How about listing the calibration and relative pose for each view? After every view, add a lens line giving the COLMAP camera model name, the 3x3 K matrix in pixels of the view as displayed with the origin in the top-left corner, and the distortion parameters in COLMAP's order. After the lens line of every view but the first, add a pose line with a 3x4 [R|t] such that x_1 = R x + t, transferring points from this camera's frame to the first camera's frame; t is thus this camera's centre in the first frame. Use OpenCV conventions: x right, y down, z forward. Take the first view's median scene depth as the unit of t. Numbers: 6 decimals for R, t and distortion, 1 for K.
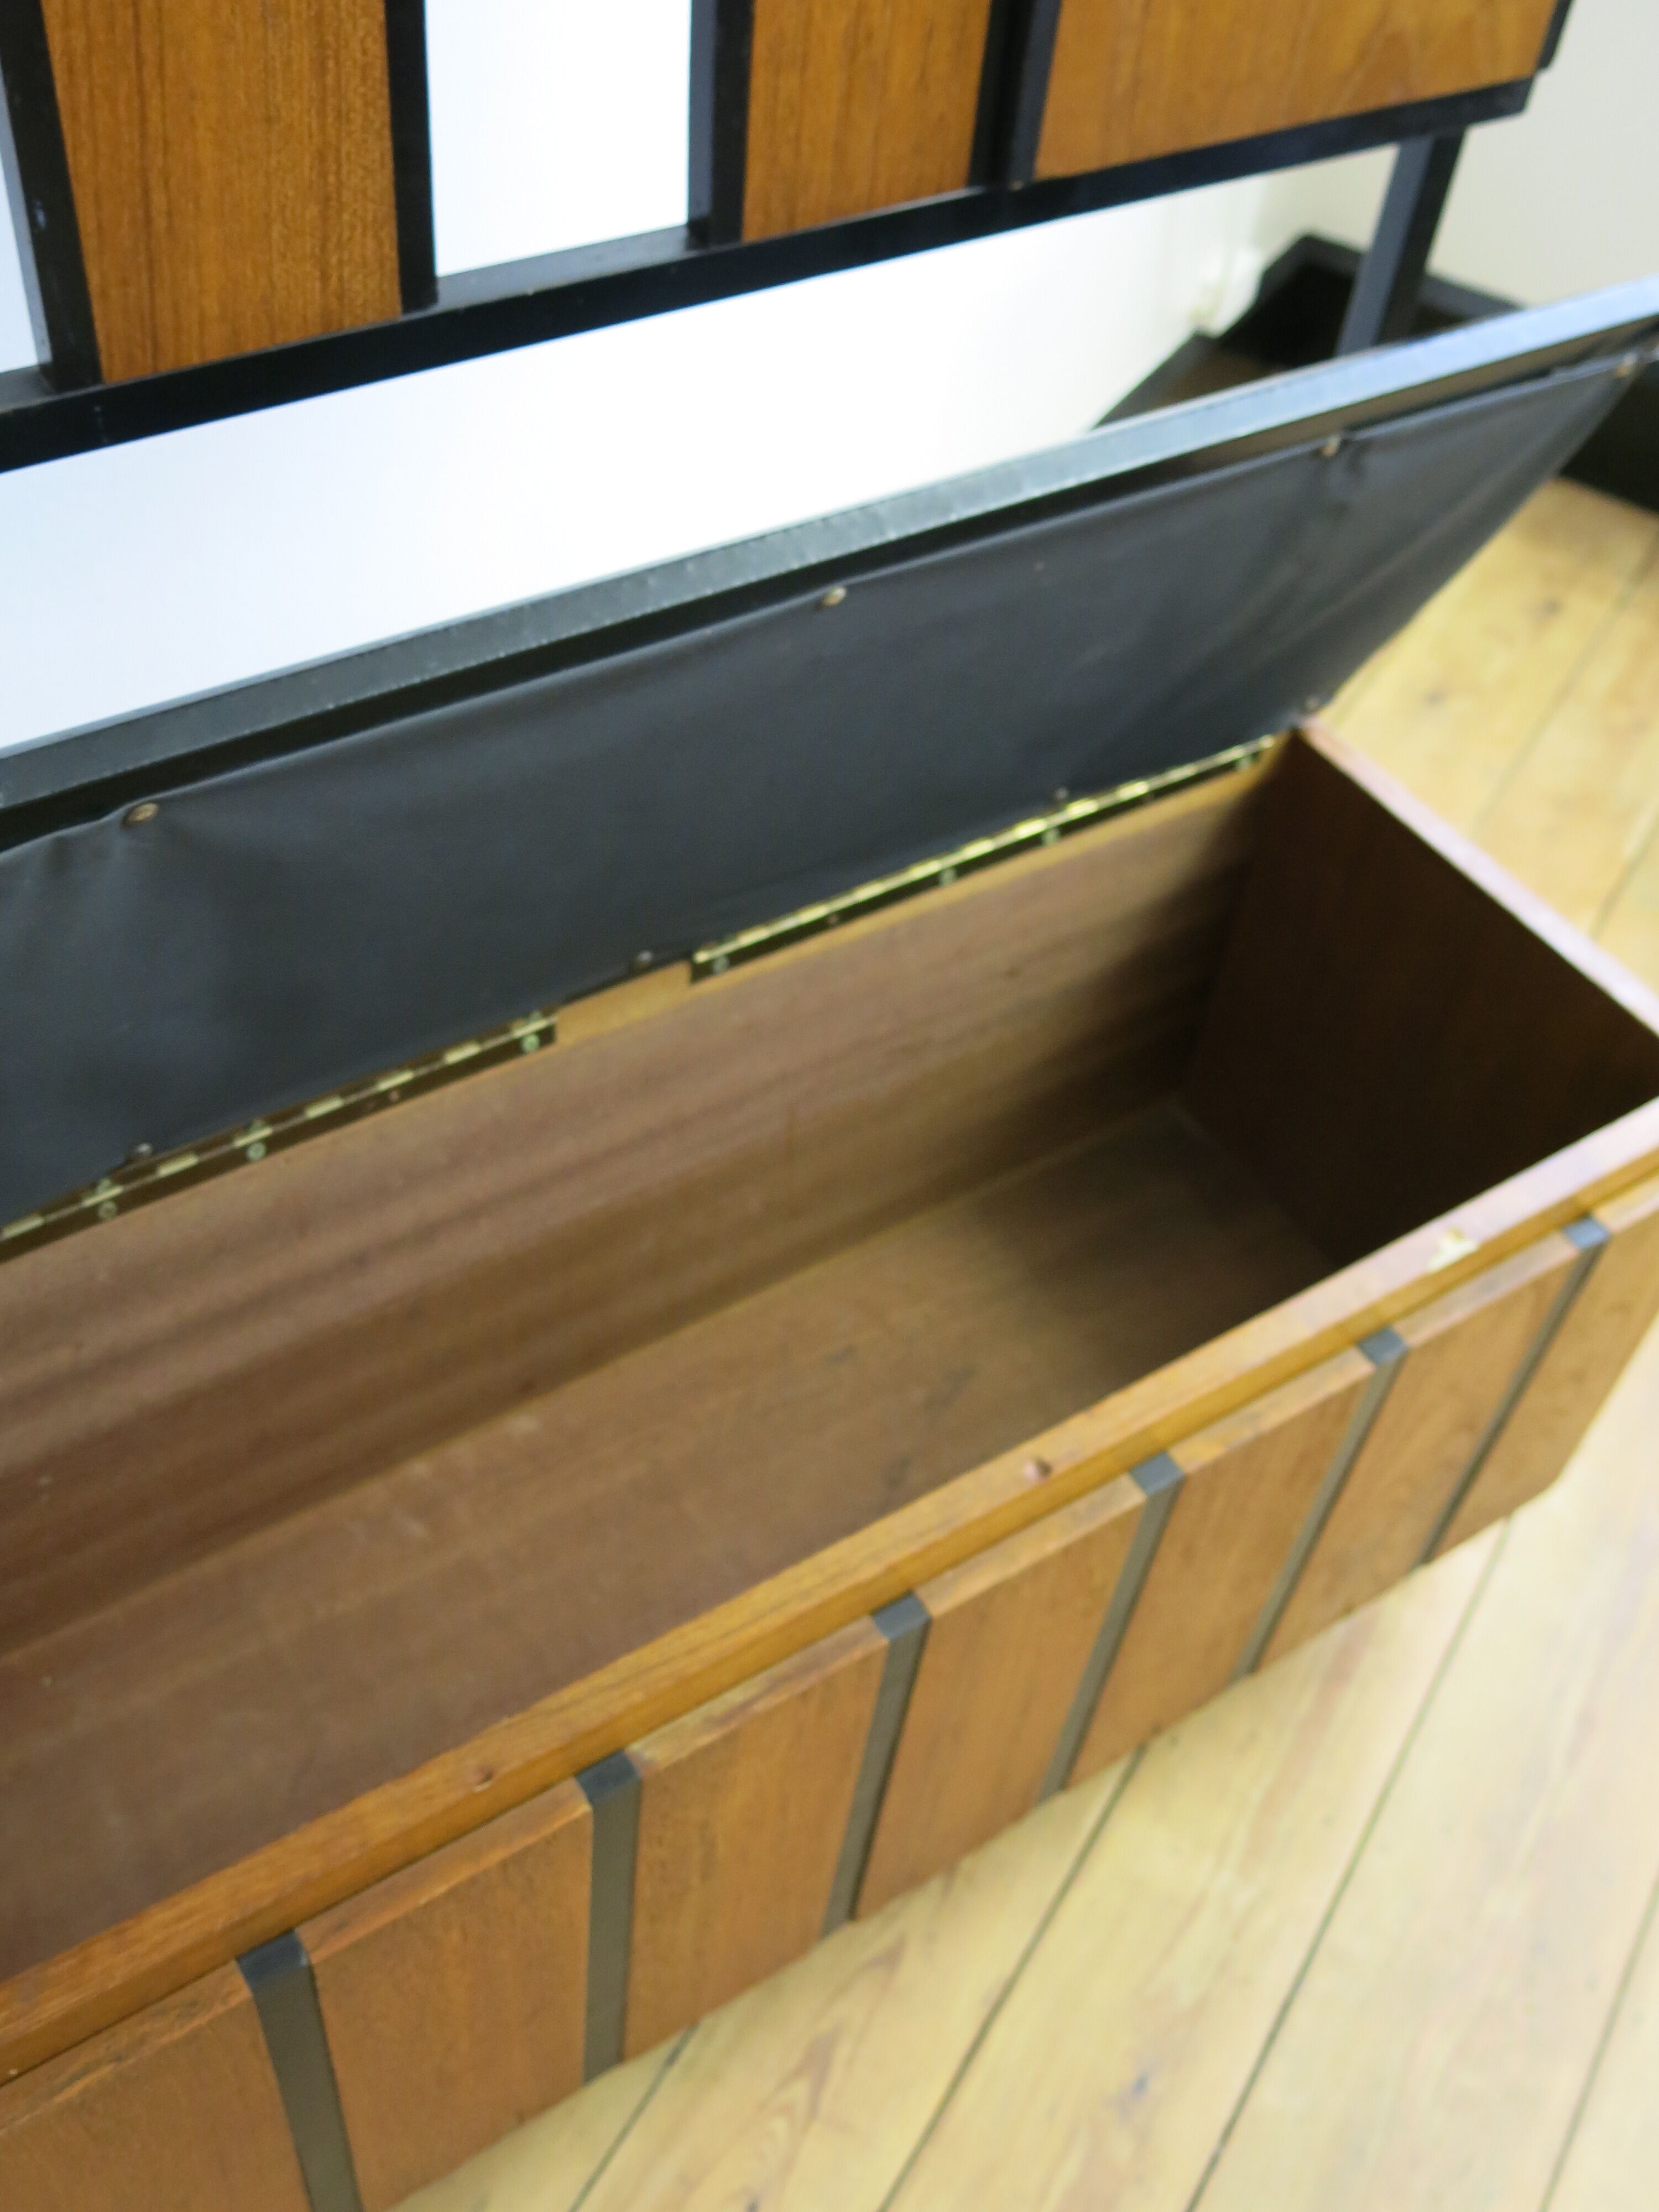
lens RADIAL K [[2163.8, 0, 809.4], [0, 2163.8, 1140.0], [0, 0, 1]] dist [-0.020318, -0.009338]
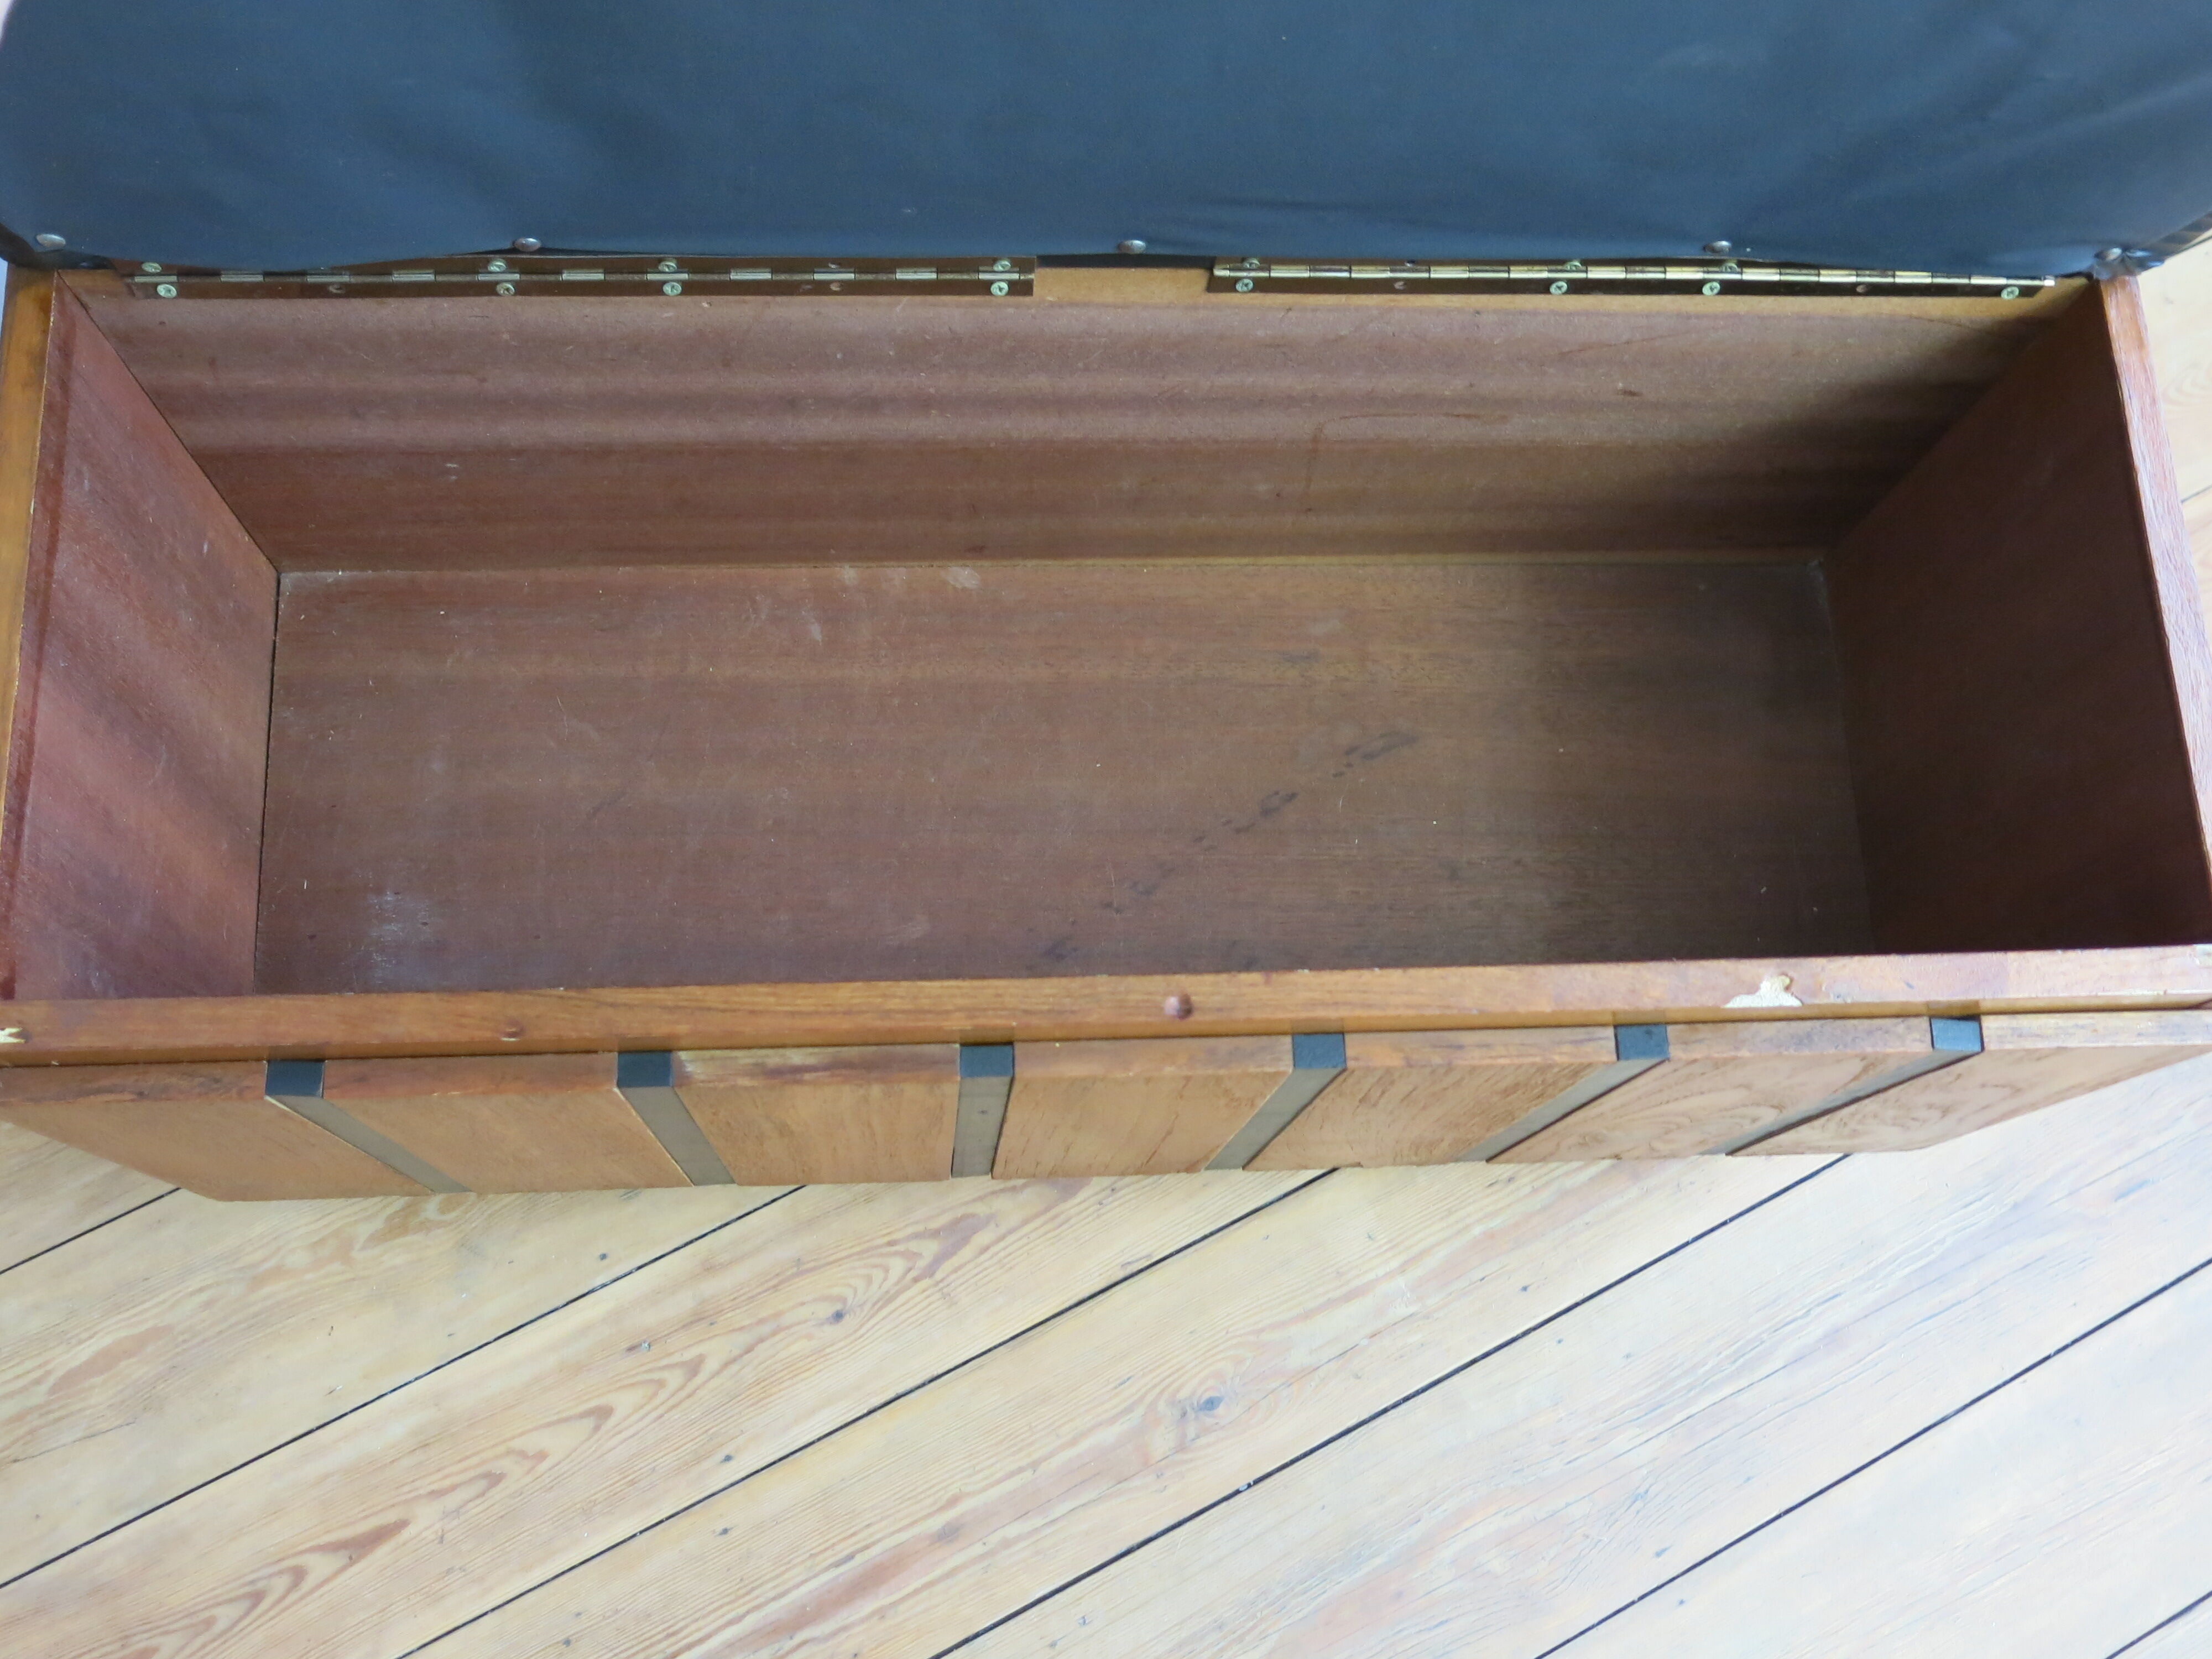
lens RADIAL K [[2163.8, 0, 1129.8], [0, 2163.8, 847.2], [0, 0, 1]] dist [-0.020318, -0.009338]
pose [[0.859312, 0.488326, -0.152056, 0.158162], [-0.387415, 0.815576, 0.429821, -0.246016], [0.333906, -0.310442, 0.890019, 0.130820]]
